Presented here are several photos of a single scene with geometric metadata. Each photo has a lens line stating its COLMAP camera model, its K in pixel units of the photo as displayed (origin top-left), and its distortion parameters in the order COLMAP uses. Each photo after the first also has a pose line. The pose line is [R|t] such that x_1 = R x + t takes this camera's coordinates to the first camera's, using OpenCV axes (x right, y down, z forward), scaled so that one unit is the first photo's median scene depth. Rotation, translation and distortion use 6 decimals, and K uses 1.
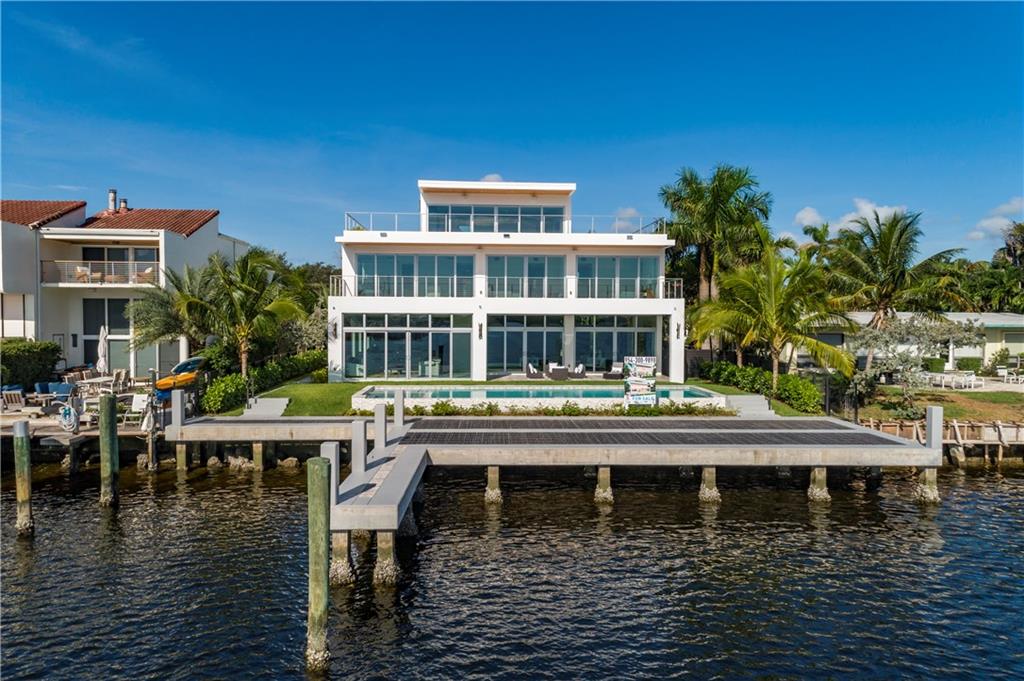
lens RADIAL K [[688.2, 0, 510.5], [0, 688.2, 352.6], [0, 0, 1]] dist [0.024224, 0.003636]
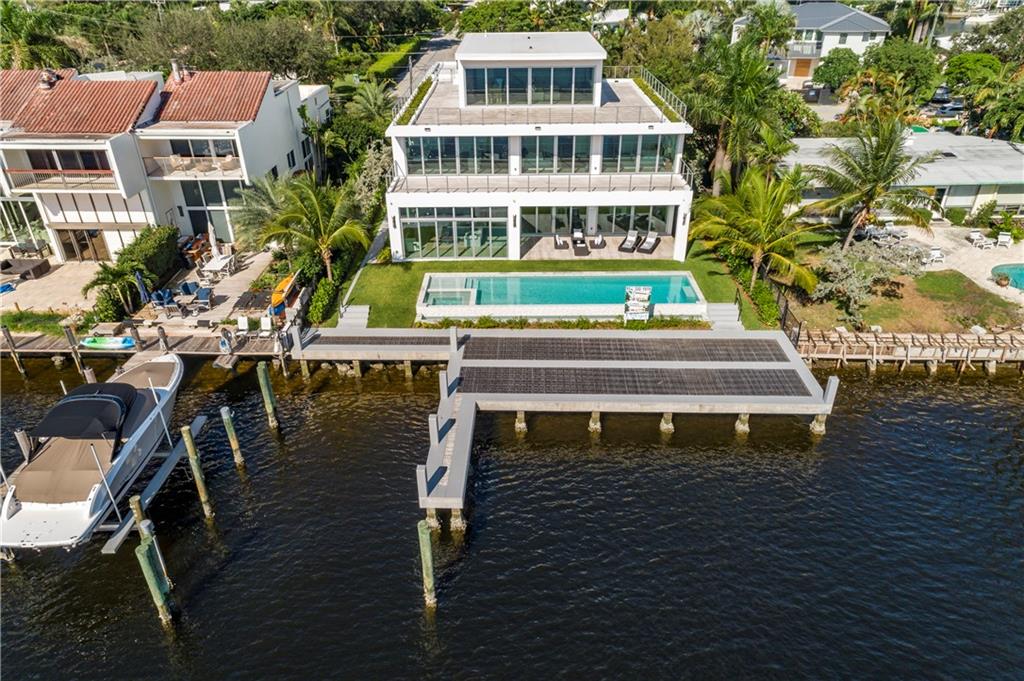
lens RADIAL K [[669.3, 0, 509.8], [0, 669.3, 368.8], [0, 0, 1]] dist [0.020225, 0.000983]
pose [[0.998109, 0.020923, -0.057799, 0.019544], [0.009736, 0.874610, 0.484729, -0.361603], [0.060693, -0.484375, 0.872752, -0.129532]]
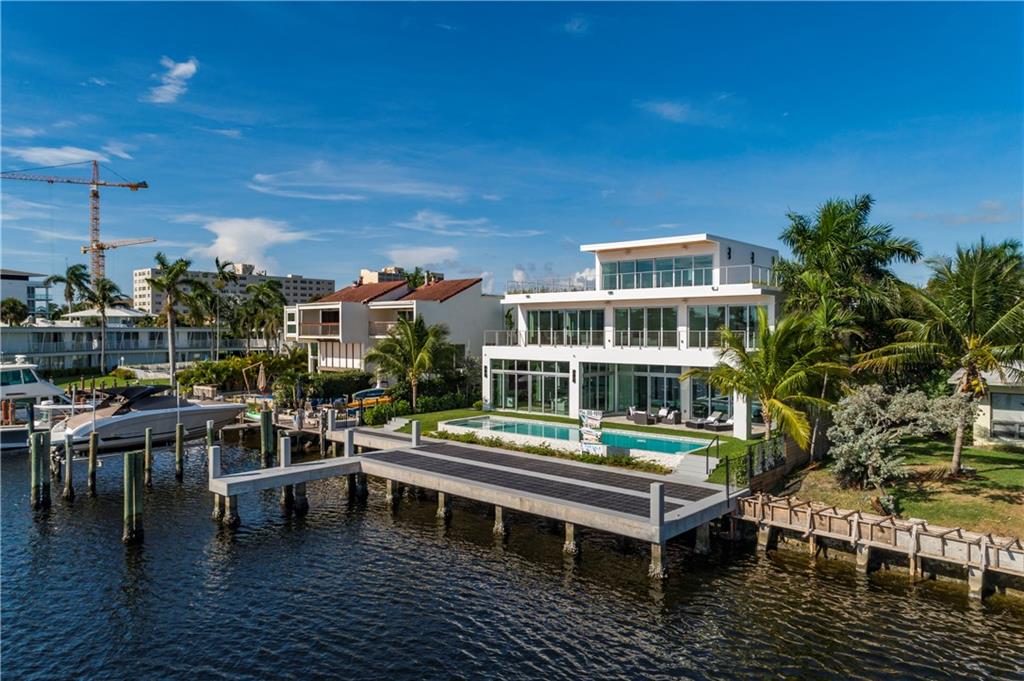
lens RADIAL K [[688.2, 0, 510.5], [0, 688.2, 352.6], [0, 0, 1]] dist [0.024224, 0.003636]
pose [[0.710269, 0.018515, -0.703687, 0.693229], [-0.034207, 0.999381, -0.008232, -0.057704], [0.703099, 0.029918, 0.710463, 0.083049]]
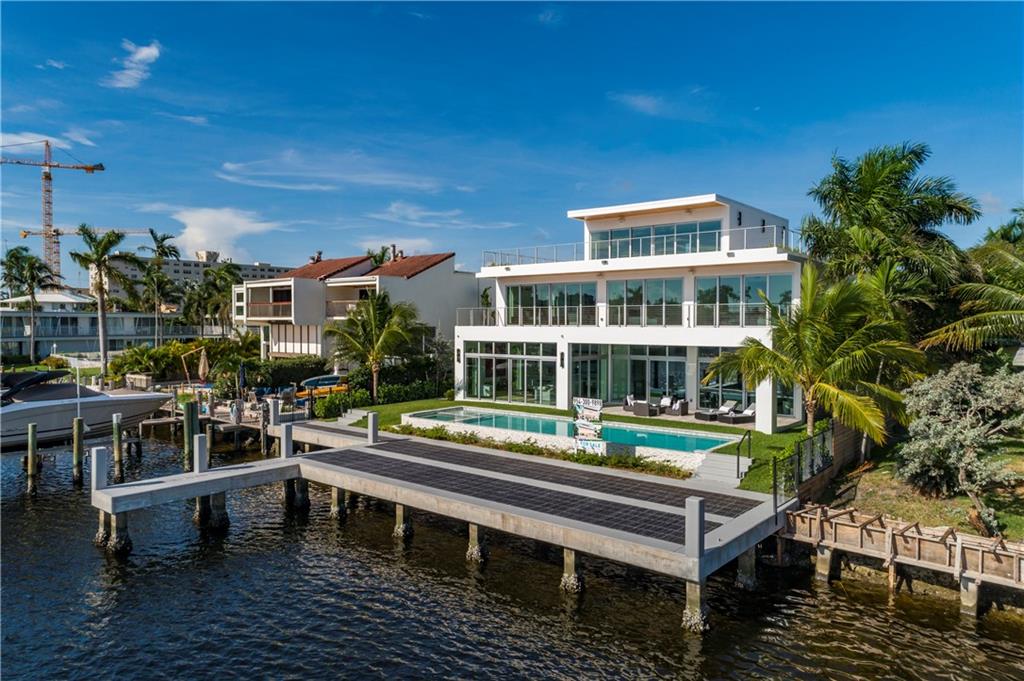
lens RADIAL K [[688.2, 0, 510.5], [0, 688.2, 352.6], [0, 0, 1]] dist [0.024224, 0.003636]
pose [[0.735714, 0.025859, -0.676798, 0.568829], [-0.033520, 0.999437, 0.001749, -0.040939], [0.676462, 0.021400, 0.736166, 0.204971]]
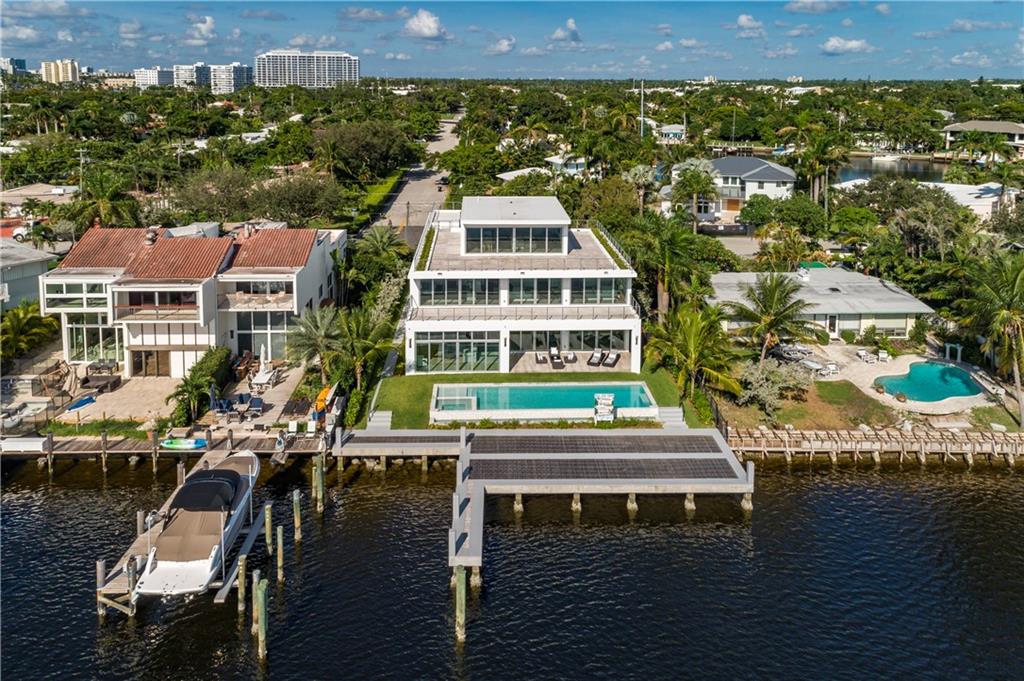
lens RADIAL K [[720.6, 0, 509.0], [0, 720.6, 200.1], [0, 0, 1]] dist [0.006145, 0.004528]
pose [[0.999939, 0.004749, -0.010008, -0.020753], [-0.003546, 0.993134, 0.116932, -0.515990], [0.010495, -0.116890, 0.993089, -0.525911]]
